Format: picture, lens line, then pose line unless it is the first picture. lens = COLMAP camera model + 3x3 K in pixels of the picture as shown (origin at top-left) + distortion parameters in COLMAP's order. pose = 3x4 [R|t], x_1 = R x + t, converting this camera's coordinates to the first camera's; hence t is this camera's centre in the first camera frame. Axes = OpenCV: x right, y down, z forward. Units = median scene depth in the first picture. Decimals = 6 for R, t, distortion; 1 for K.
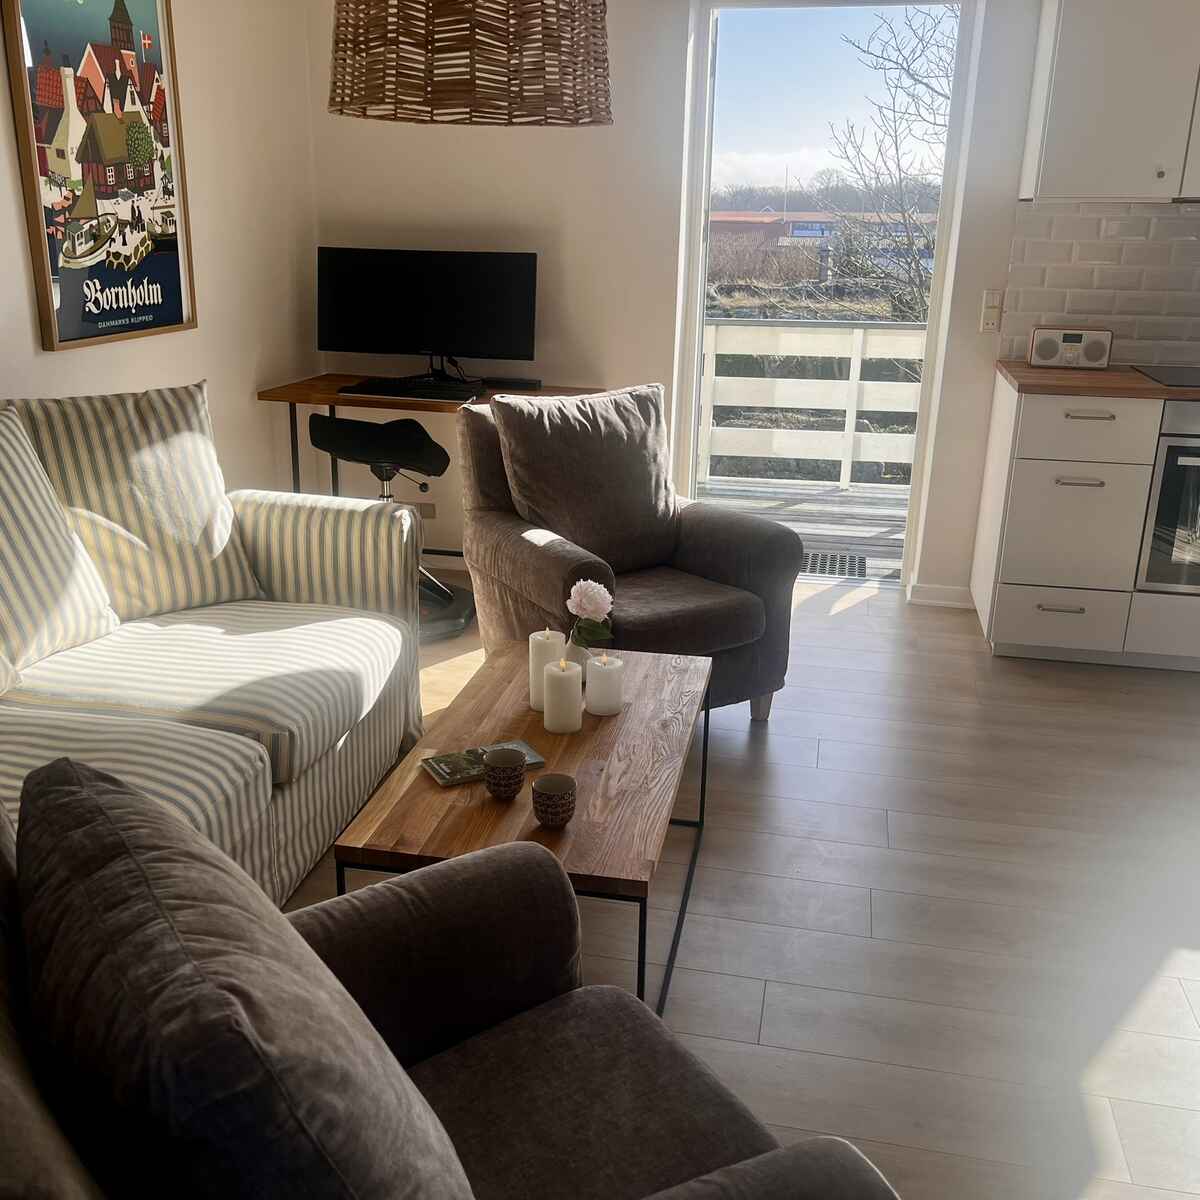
lens RADIAL K [[1232.2, 0, 618.1], [0, 1232.2, 605.6], [0, 0, 1]] dist [0.041621, 0.000000]
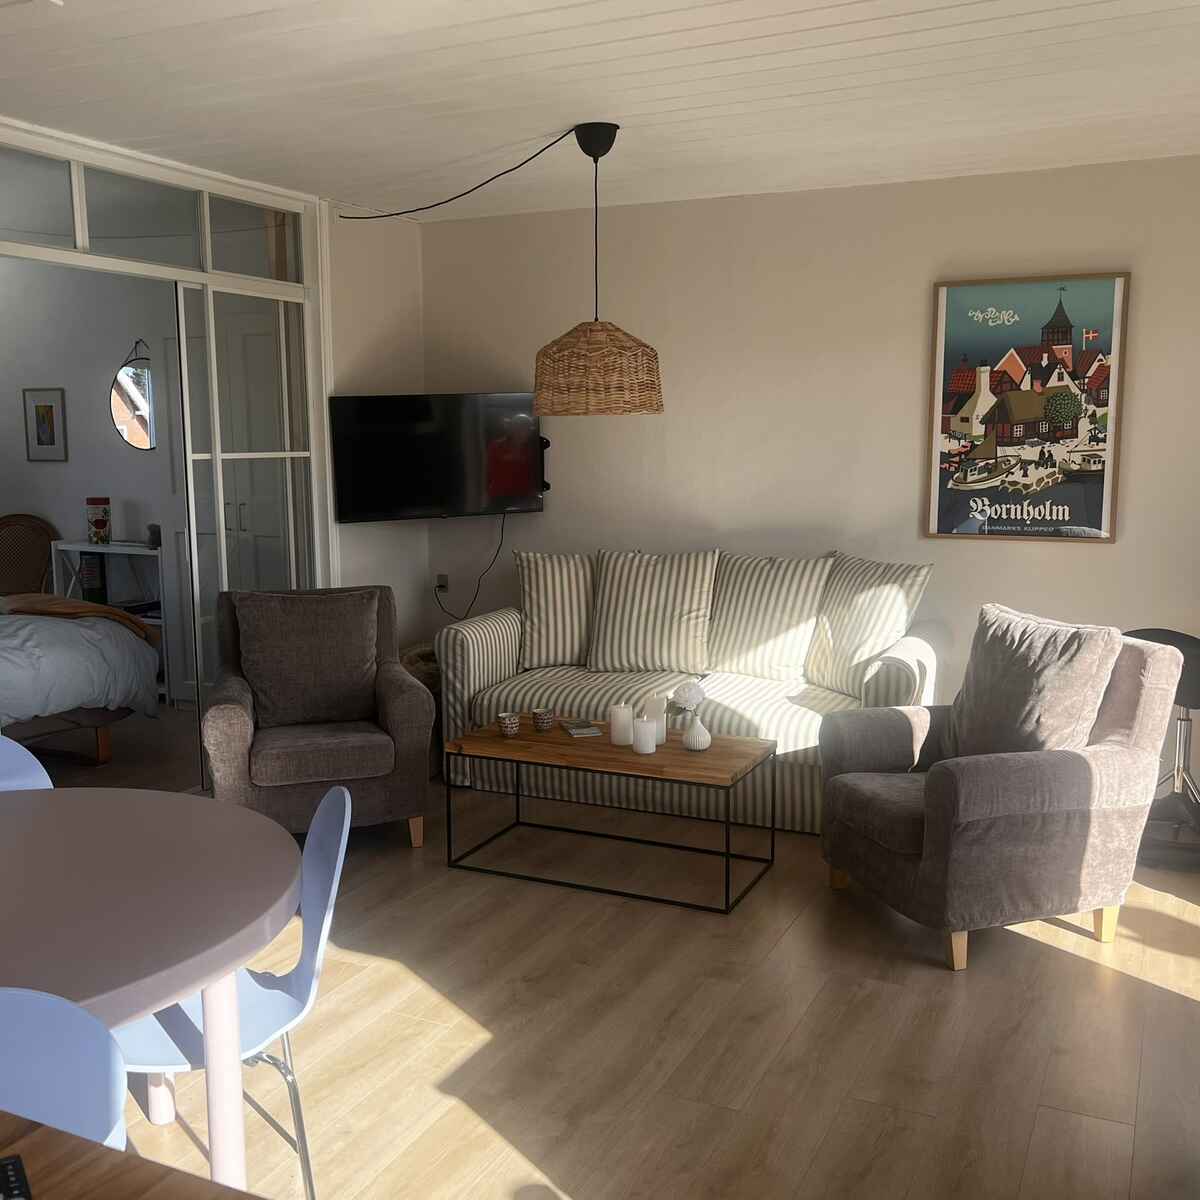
lens RADIAL K [[1232.2, 0, 600.9], [0, 1232.2, 627.9], [0, 0, 1]] dist [0.041621, 0.000000]
pose [[-0.242569, 0.136428, -0.960493, 1.113442], [-0.298056, 0.931698, 0.207611, -0.279882], [0.923213, 0.336640, -0.185338, 0.877721]]
